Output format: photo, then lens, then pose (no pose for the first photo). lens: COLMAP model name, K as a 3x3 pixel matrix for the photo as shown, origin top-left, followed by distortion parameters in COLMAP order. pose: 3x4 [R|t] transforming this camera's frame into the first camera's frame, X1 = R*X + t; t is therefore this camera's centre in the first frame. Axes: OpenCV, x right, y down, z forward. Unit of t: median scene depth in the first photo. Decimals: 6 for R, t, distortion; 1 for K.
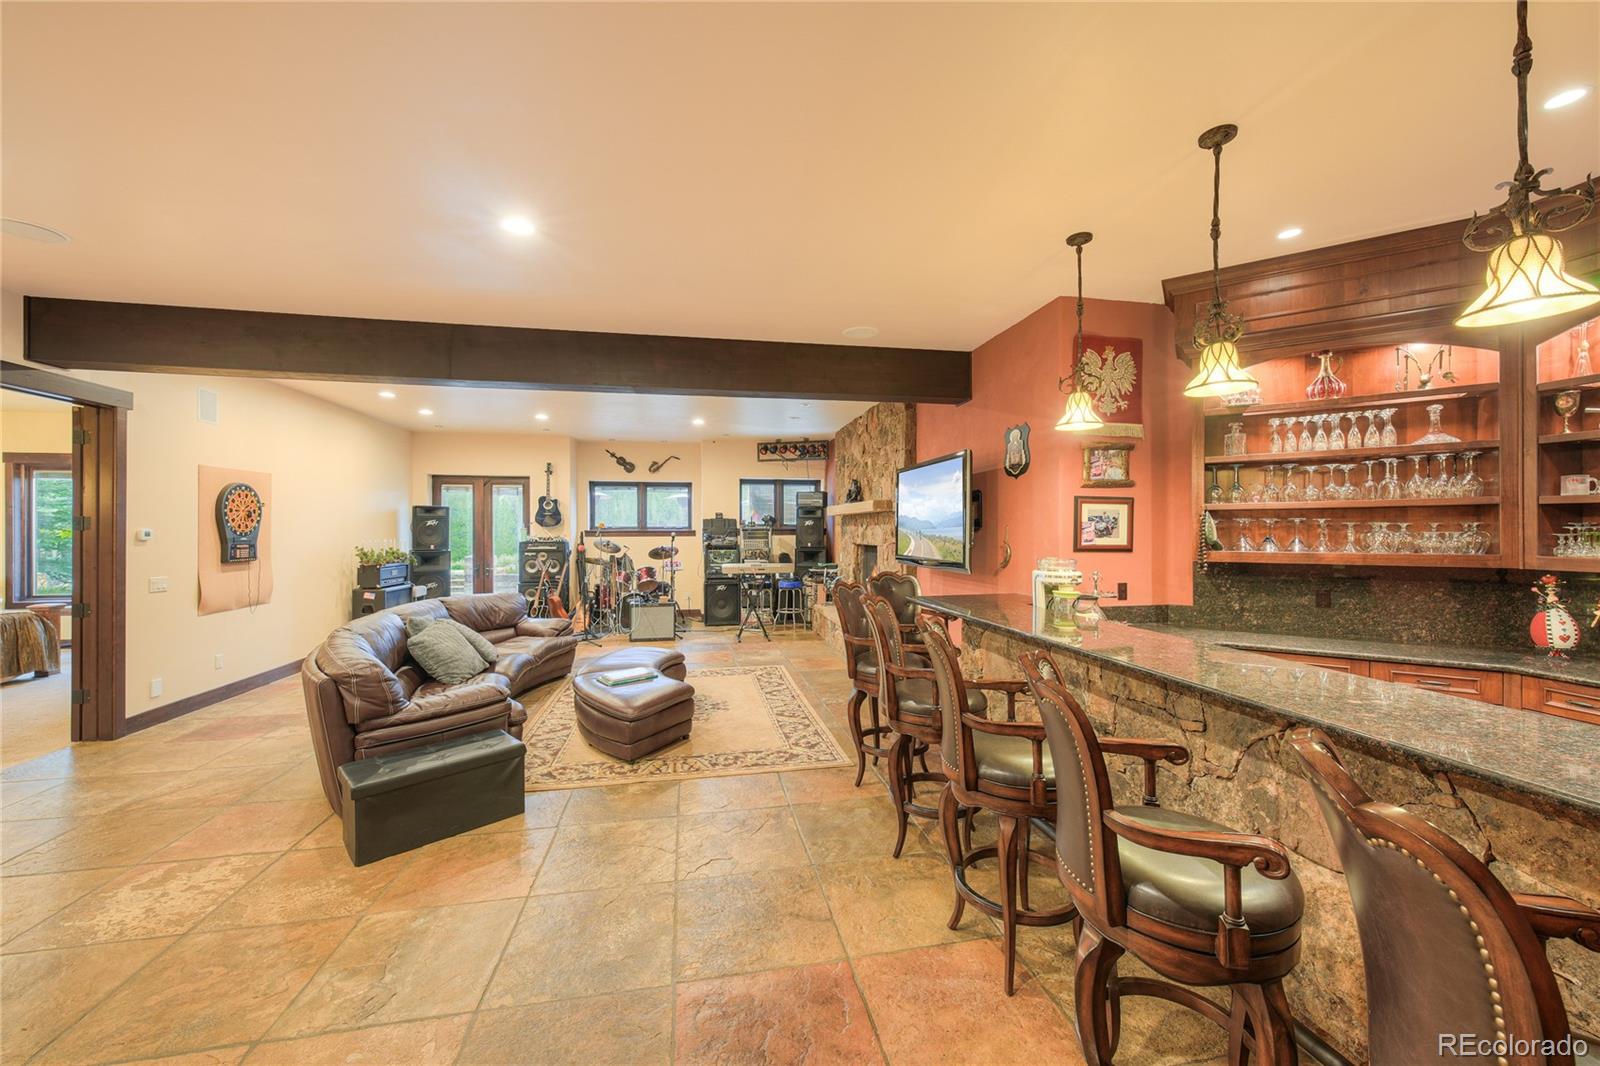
lens RADIAL K [[601.7, 0, 802.8], [0, 601.7, 530.5], [0, 0, 1]] dist [-0.000202, -0.000223]
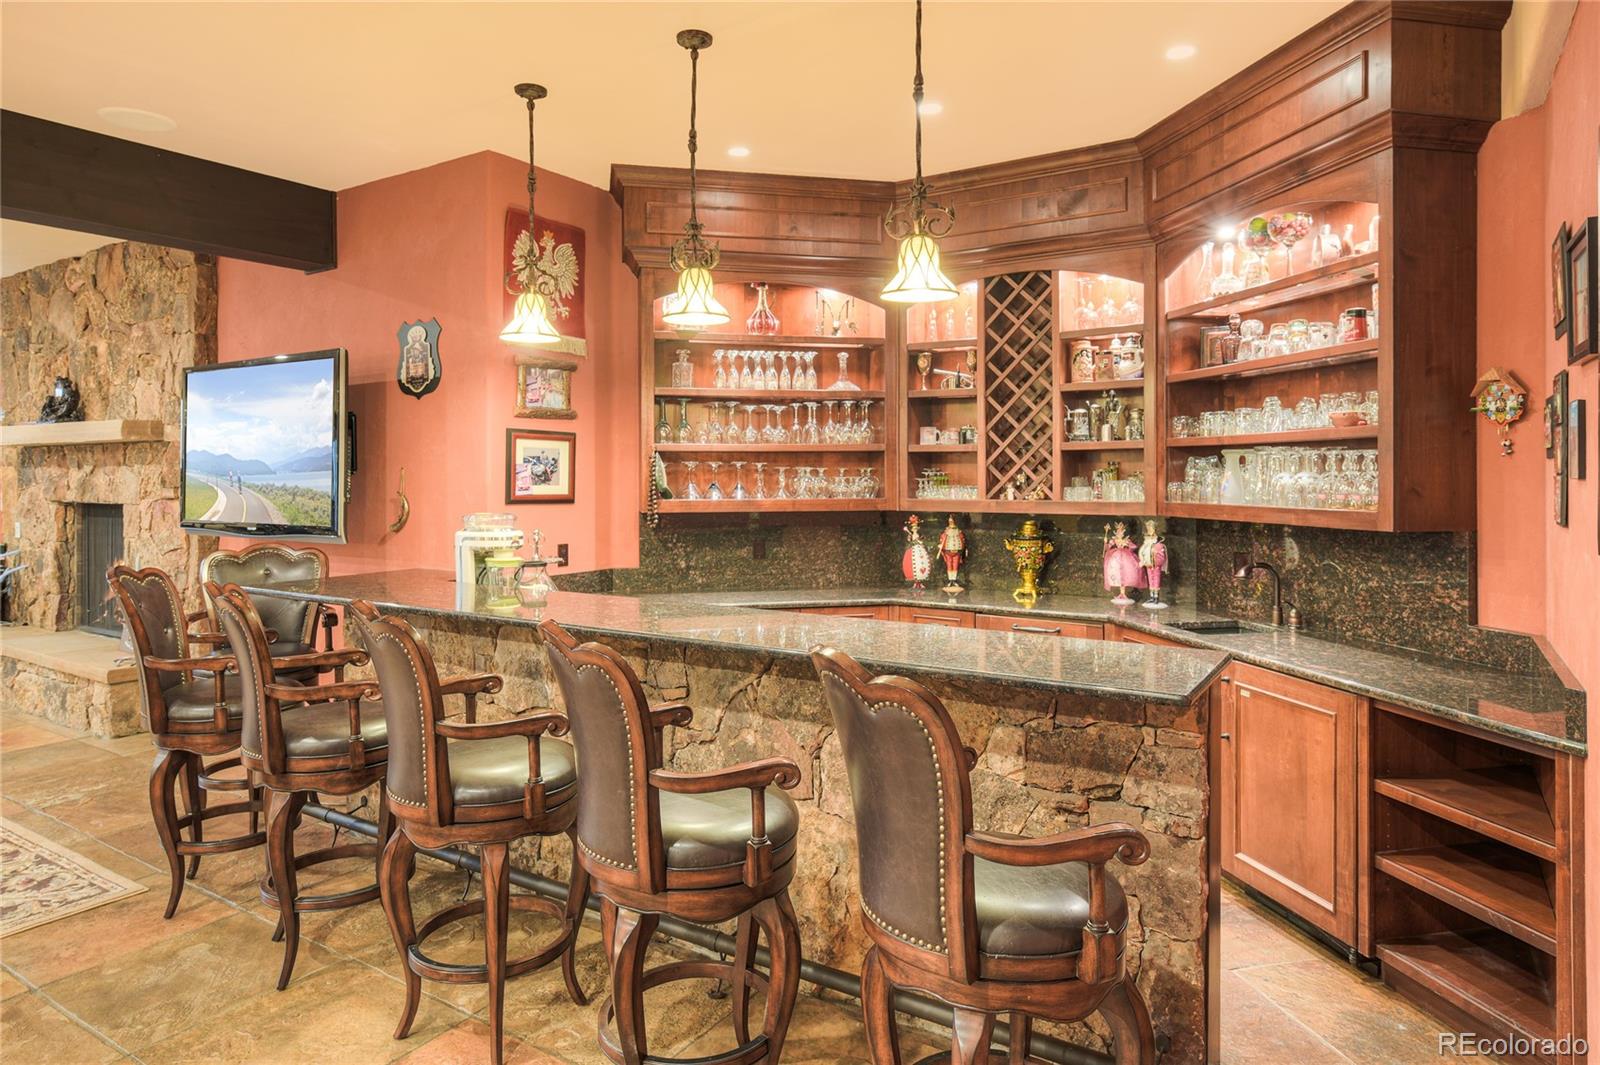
lens RADIAL K [[962.9, 0, 799.9], [0, 962.9, 480.5], [0, 0, 1]] dist [0.000202, 0.001139]
pose [[0.698354, -0.002796, 0.715747, -0.160207], [0.000133, 0.999993, 0.003776, 0.002085], [-0.715752, -0.002542, 0.698350, -0.084559]]
